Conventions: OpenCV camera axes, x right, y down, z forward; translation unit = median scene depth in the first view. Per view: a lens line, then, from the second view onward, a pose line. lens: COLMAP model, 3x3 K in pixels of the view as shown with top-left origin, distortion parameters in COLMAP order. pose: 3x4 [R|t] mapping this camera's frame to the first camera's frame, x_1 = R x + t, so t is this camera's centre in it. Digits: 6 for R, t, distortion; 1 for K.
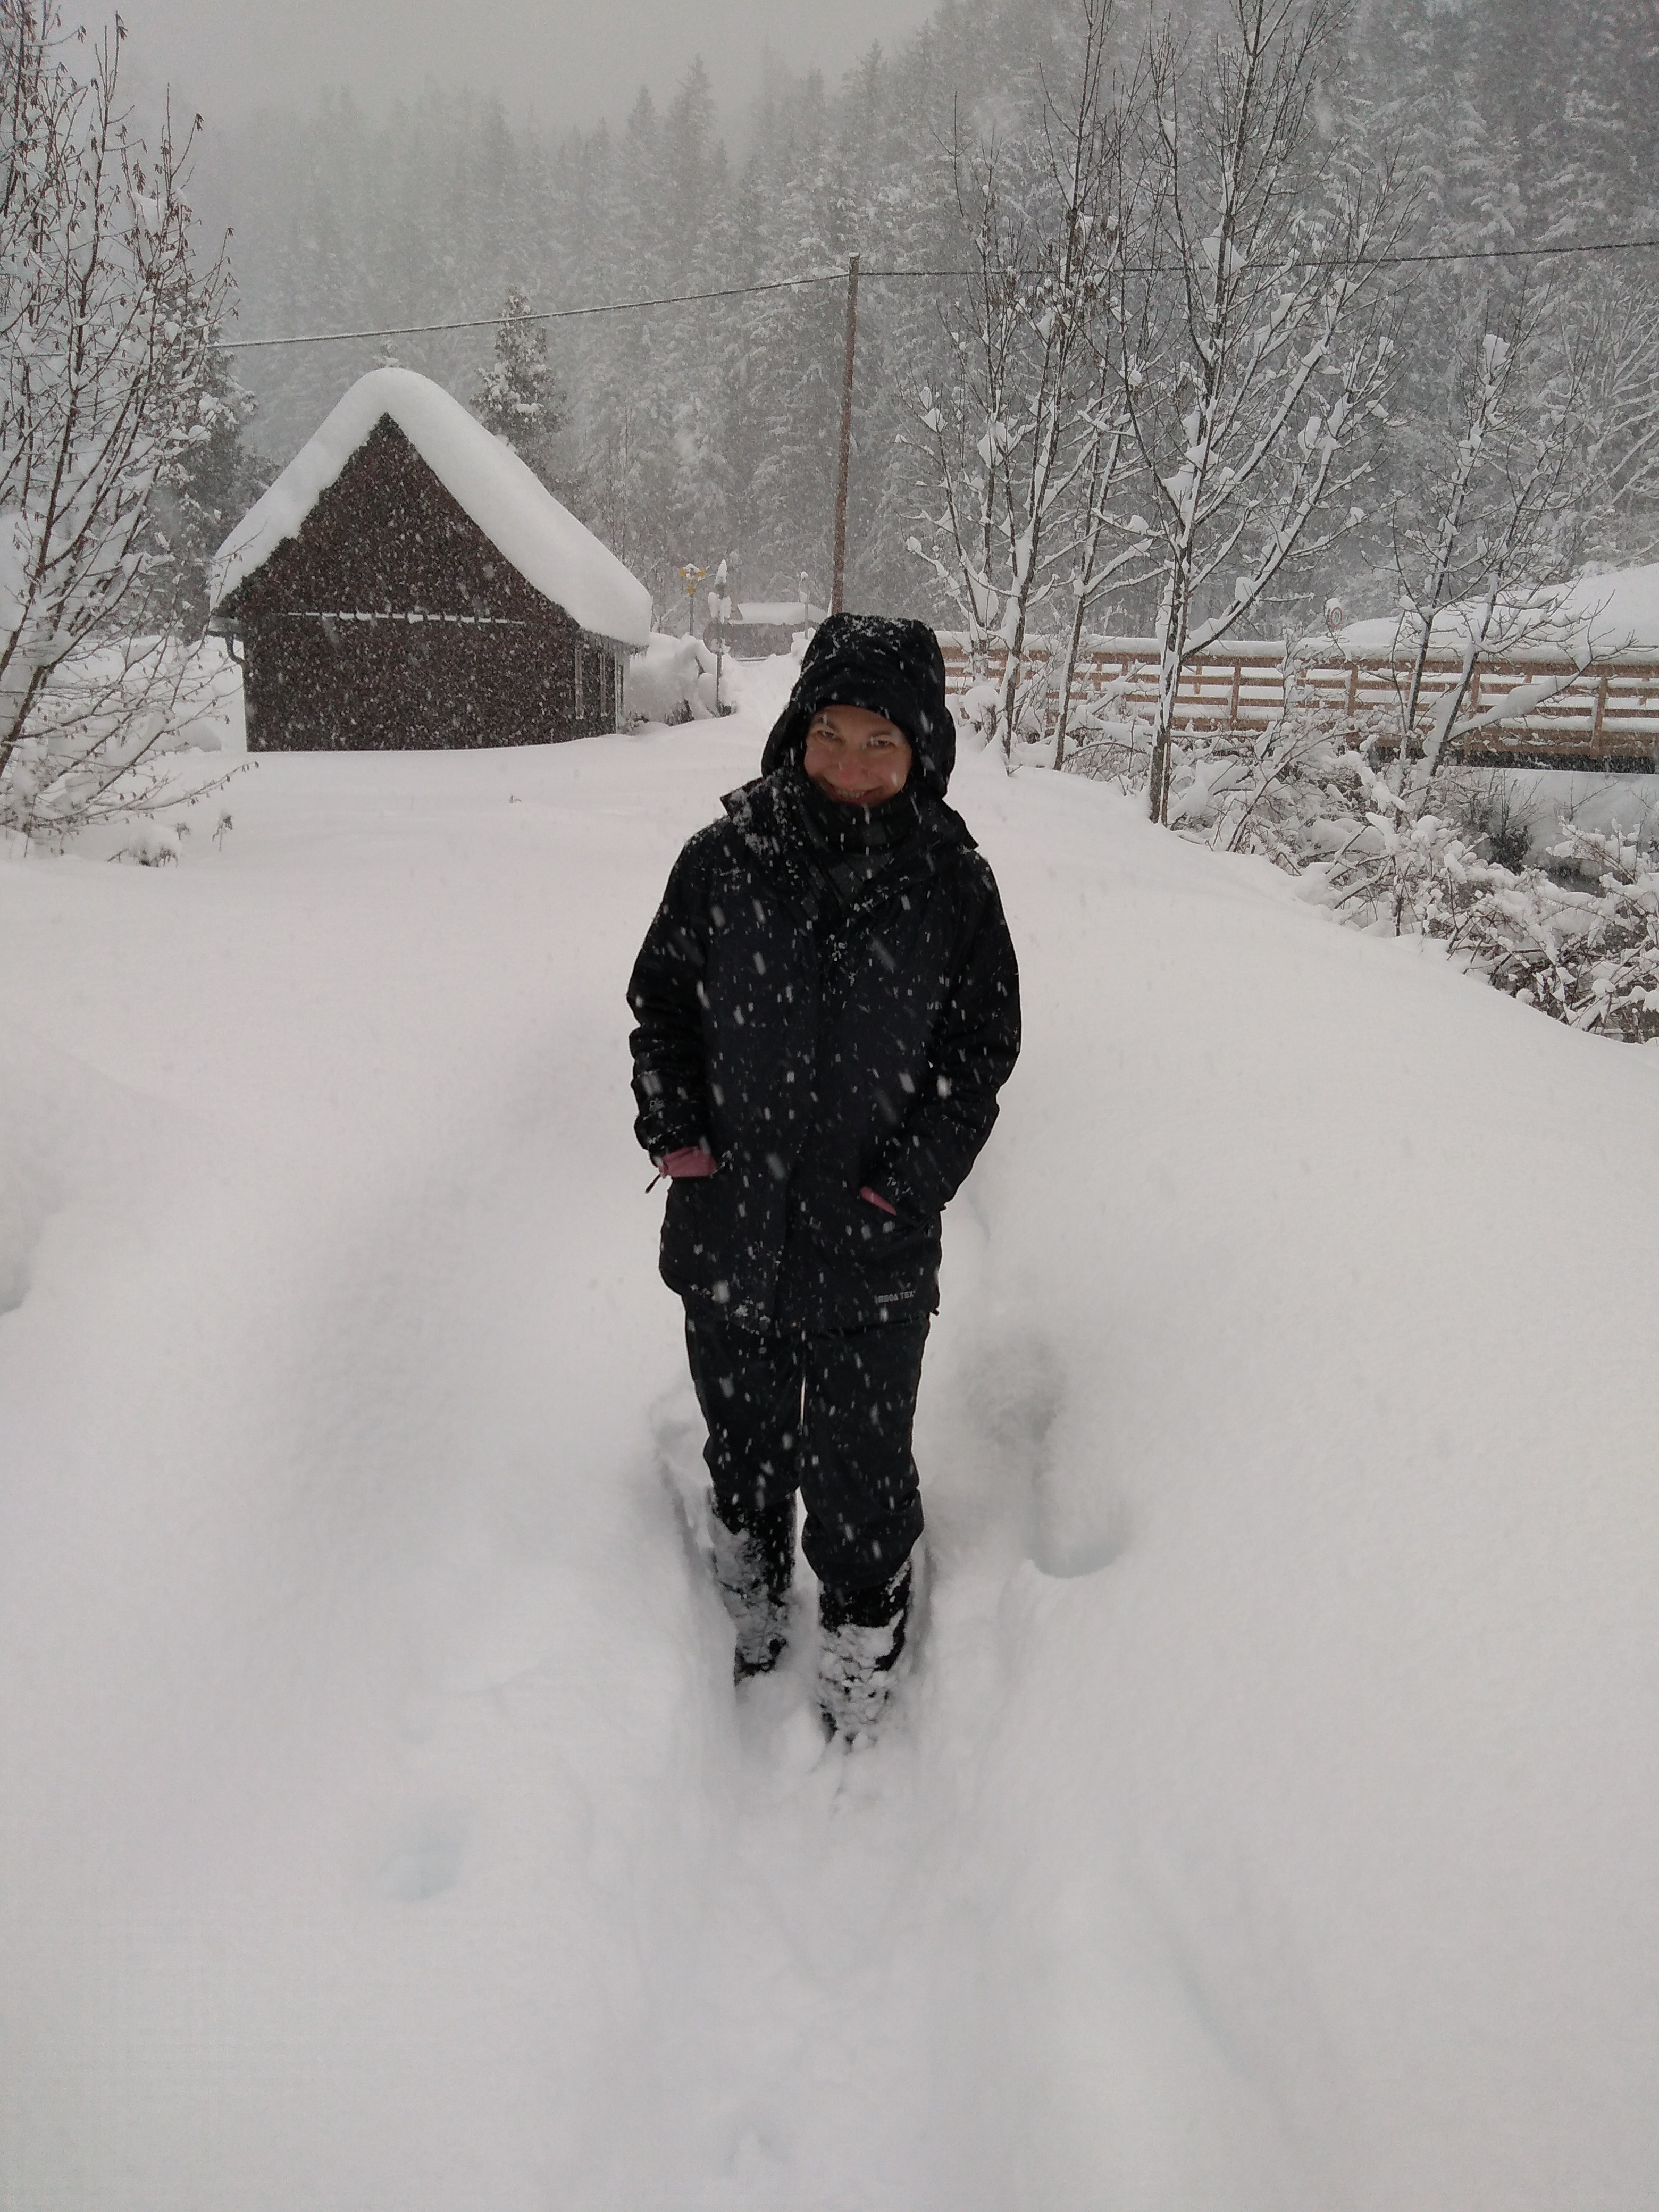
lens RADIAL K [[1509.2, 0, 824.9], [0, 1509.2, 1081.3], [0, 0, 1]] dist [0.032195, -0.010443]
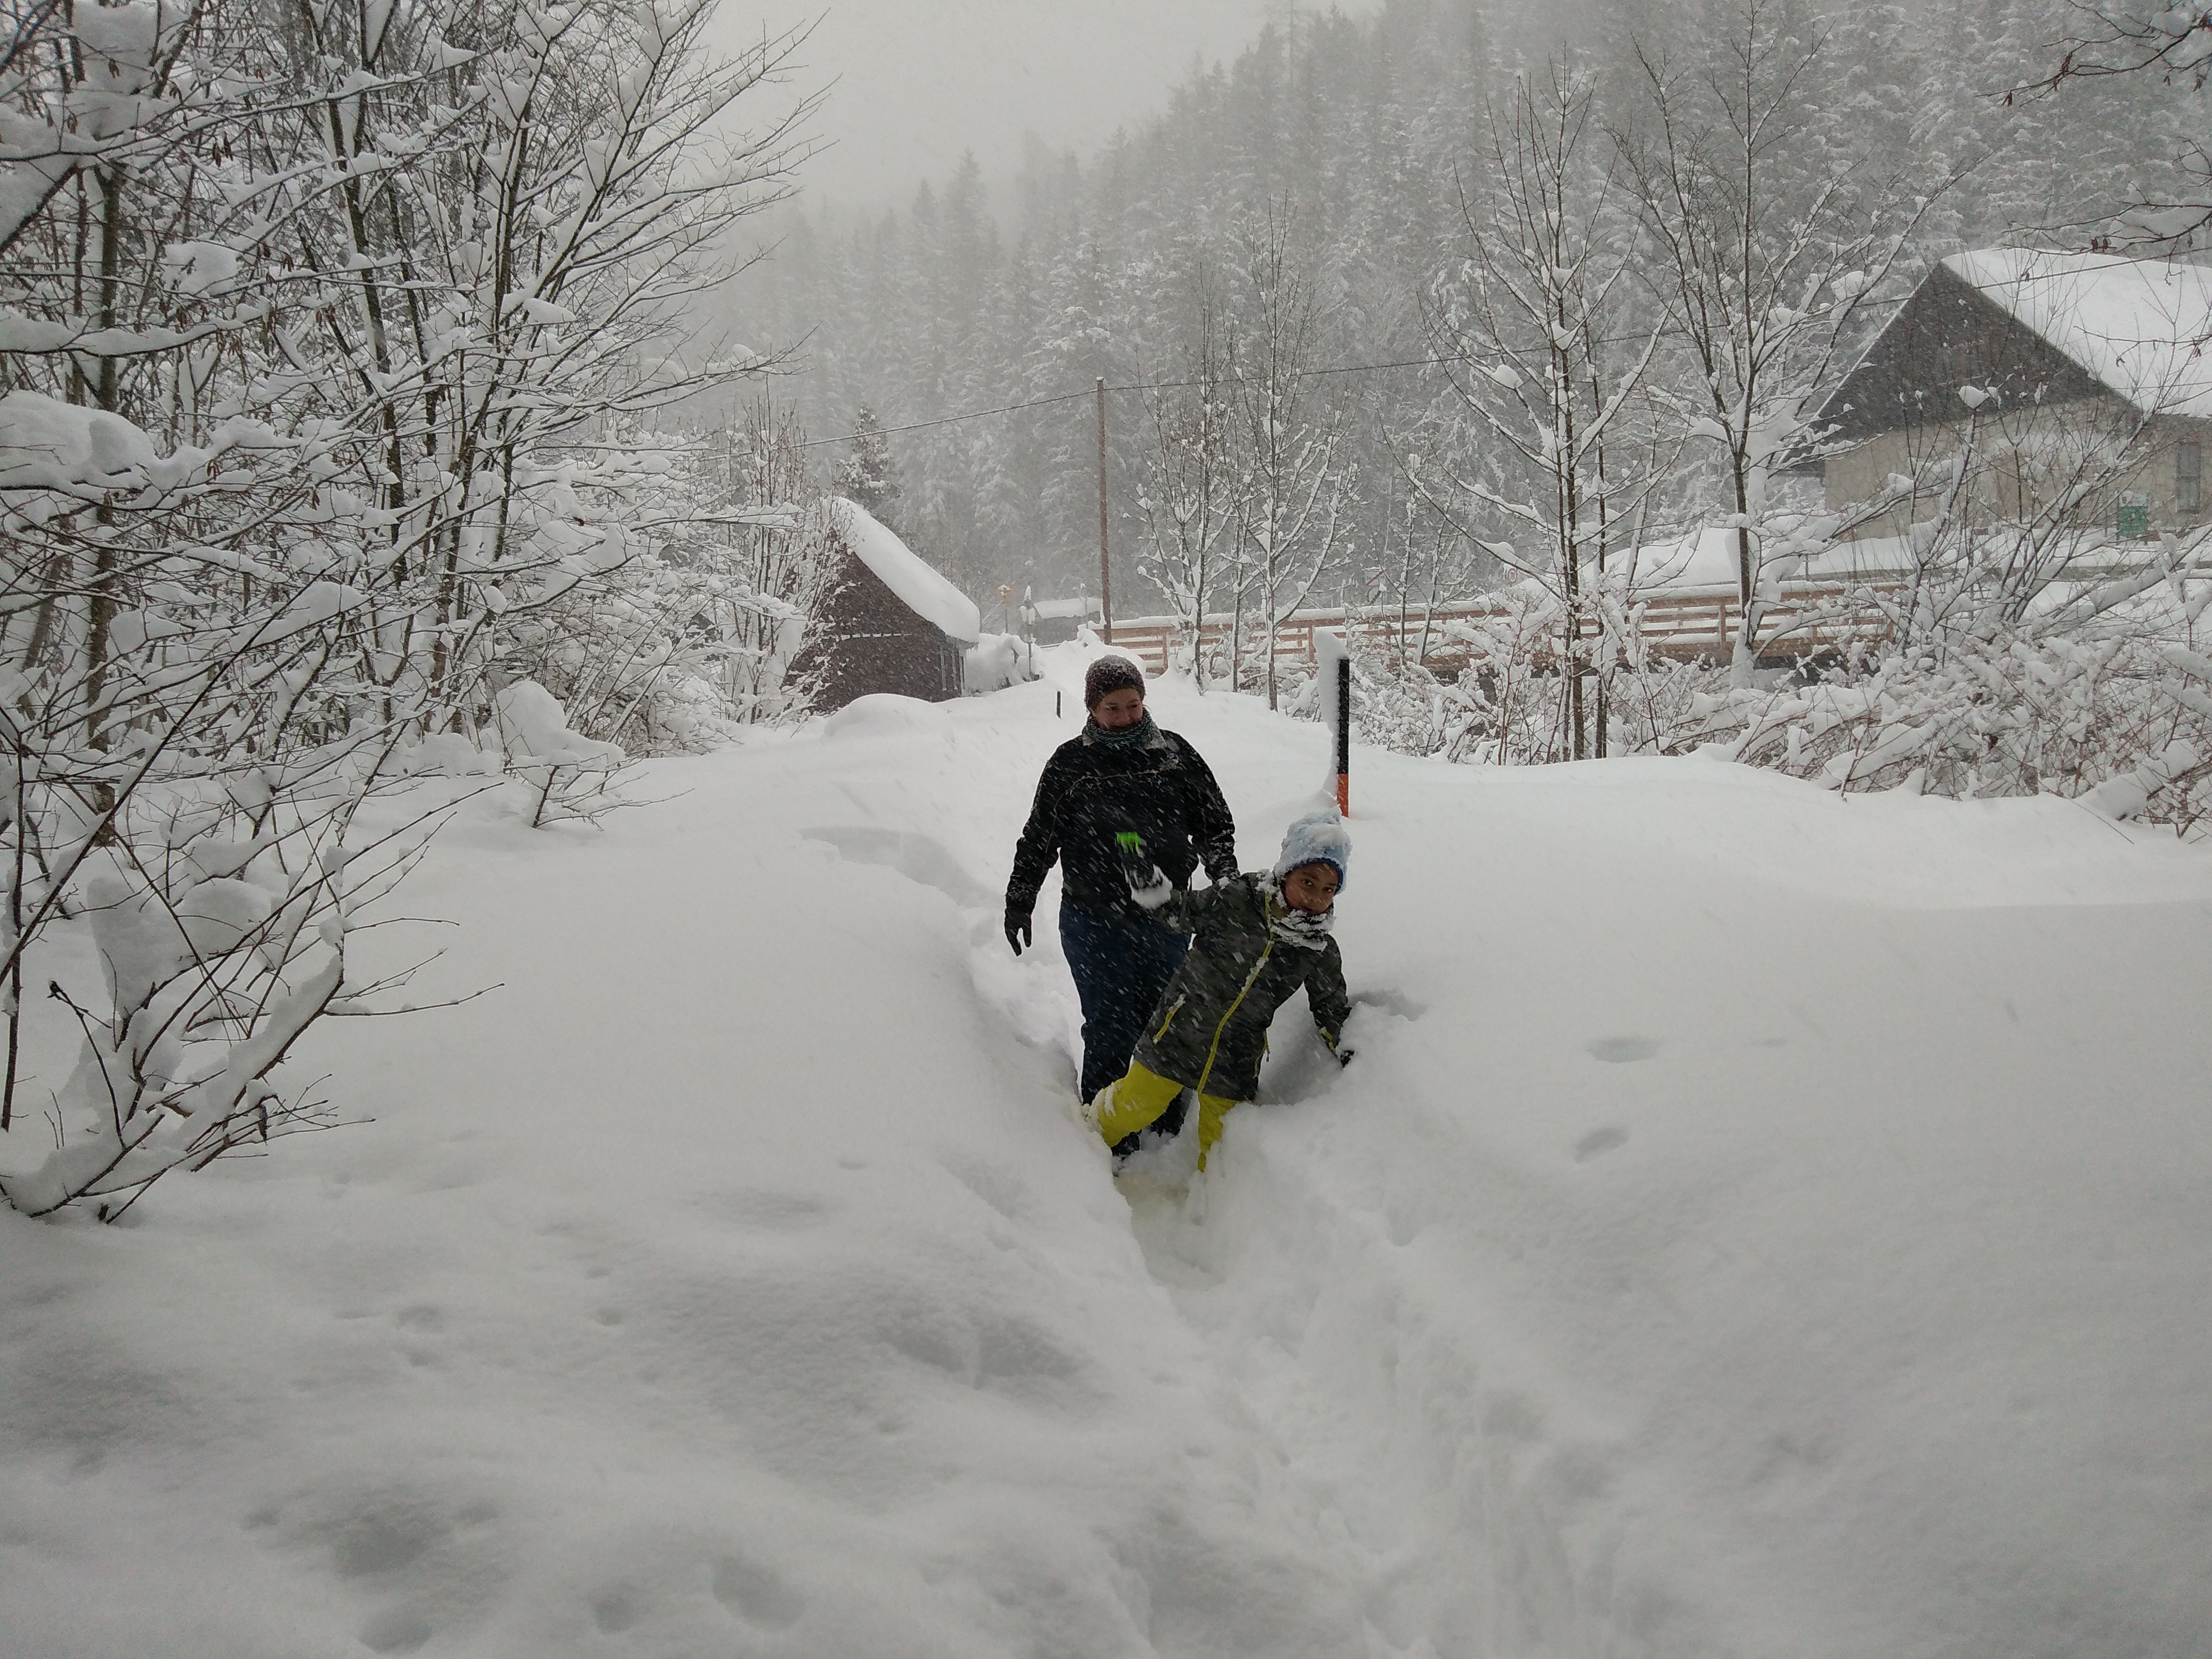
lens RADIAL K [[1509.2, 0, 1102.7], [0, 1509.2, 834.1], [0, 0, 1]] dist [0.032195, -0.010443]
pose [[0.996600, -0.079247, -0.022525, 0.007633], [0.075151, 0.986480, -0.145635, 0.043663], [0.033761, 0.143447, 0.989082, -0.153590]]
